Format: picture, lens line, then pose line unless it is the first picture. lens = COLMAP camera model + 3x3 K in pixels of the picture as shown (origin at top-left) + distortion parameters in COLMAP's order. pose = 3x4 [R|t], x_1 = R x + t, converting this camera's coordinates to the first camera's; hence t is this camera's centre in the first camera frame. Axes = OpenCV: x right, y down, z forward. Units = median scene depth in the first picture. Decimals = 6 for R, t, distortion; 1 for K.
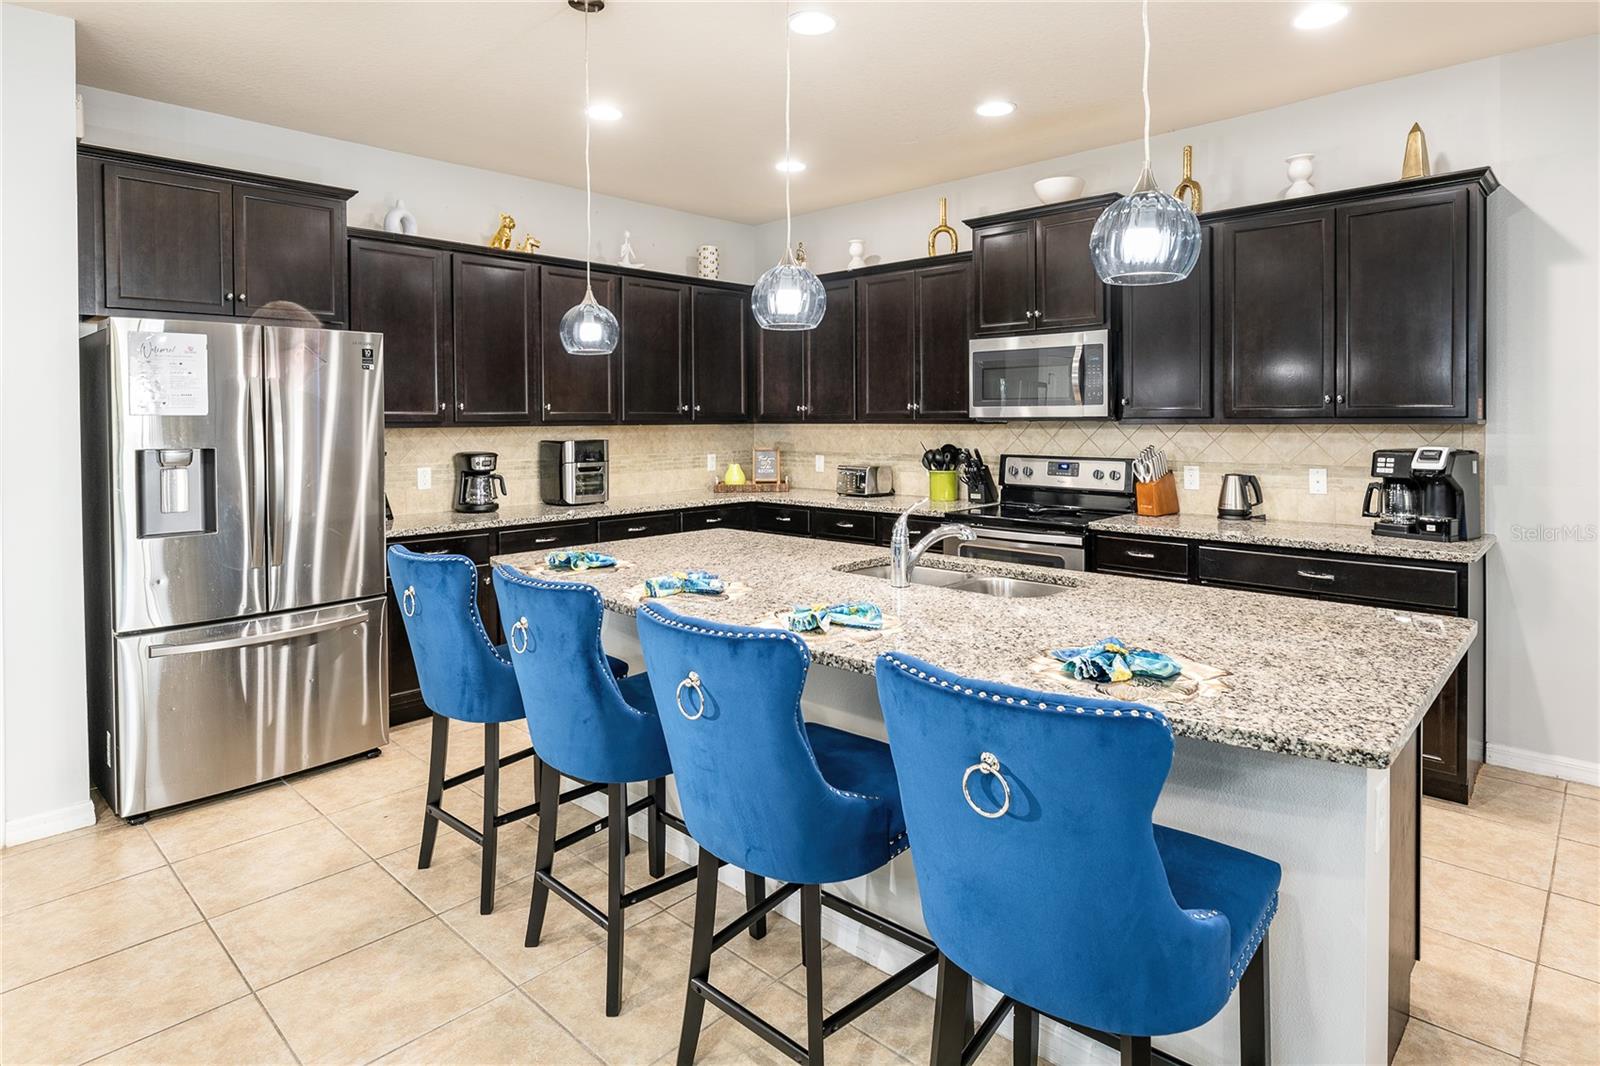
lens RADIAL K [[867.5, 0, 802.1], [0, 867.5, 430.0], [0, 0, 1]] dist [-0.000006, 0.000133]
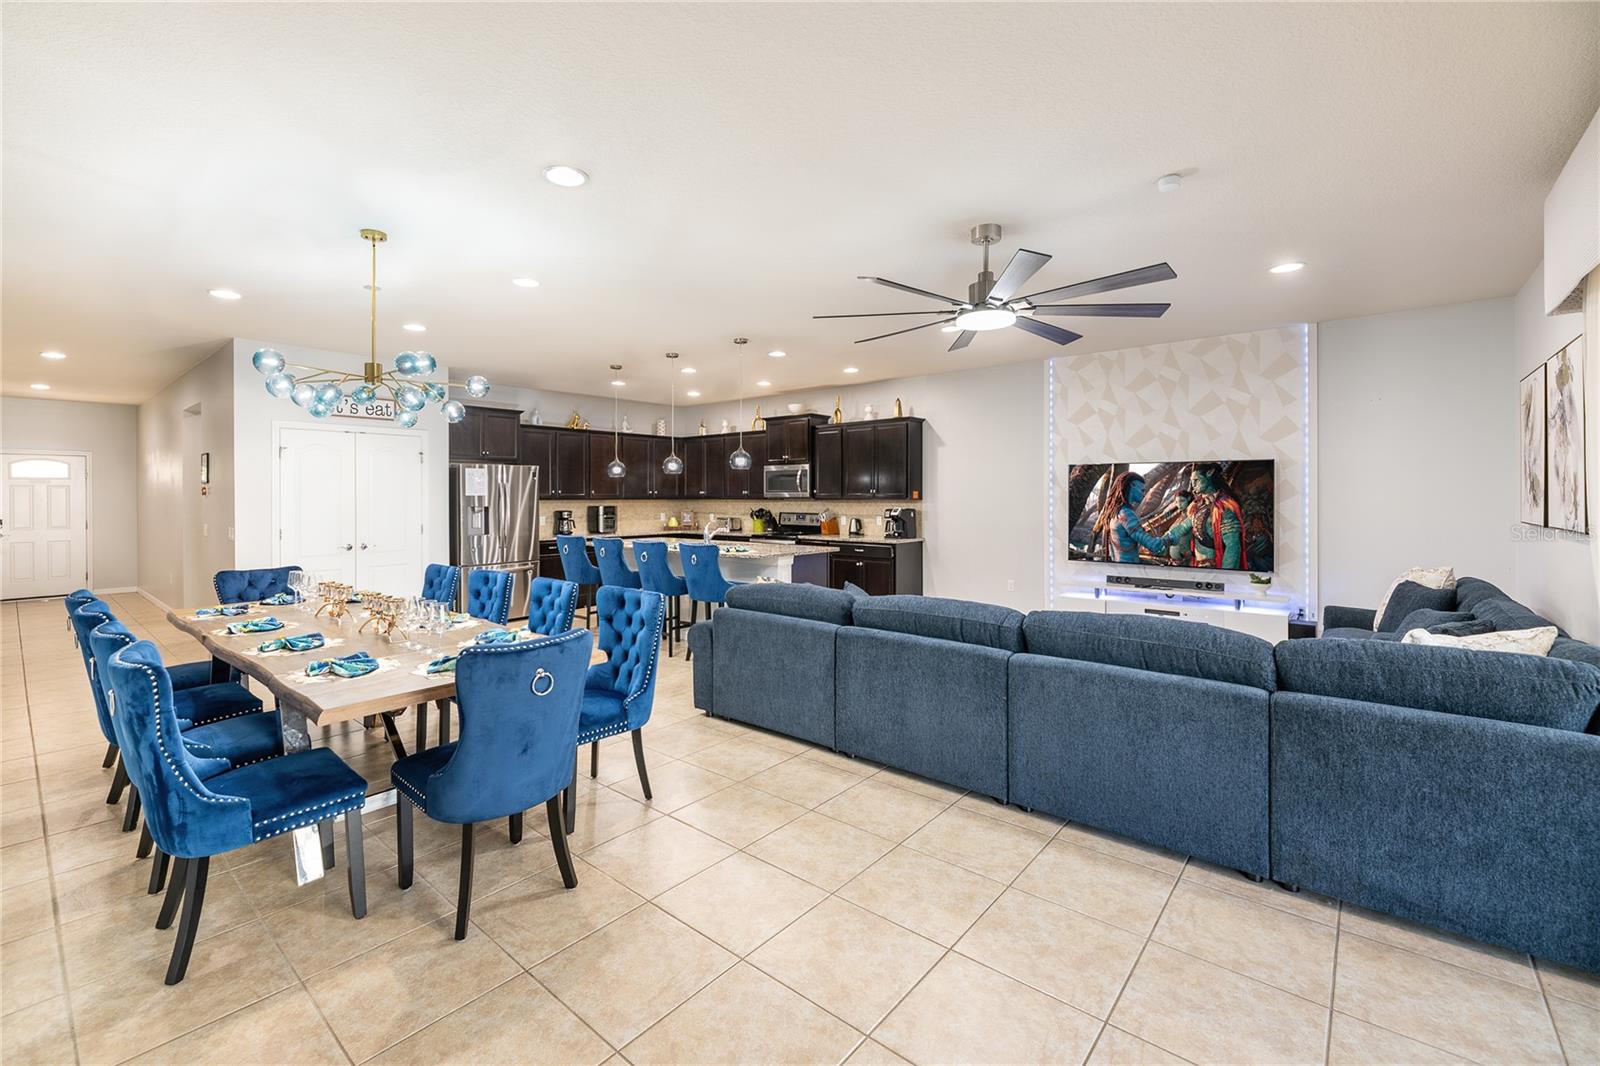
lens RADIAL K [[677.1, 0, 799.1], [0, 677.1, 500.6], [0, 0, 1]] dist [0.000195, -0.000005]
pose [[0.997892, 0.004525, 0.064739, 0.165850], [-0.003883, 0.999942, -0.010049, 0.014690], [-0.064781, 0.009777, 0.997852, -0.954529]]
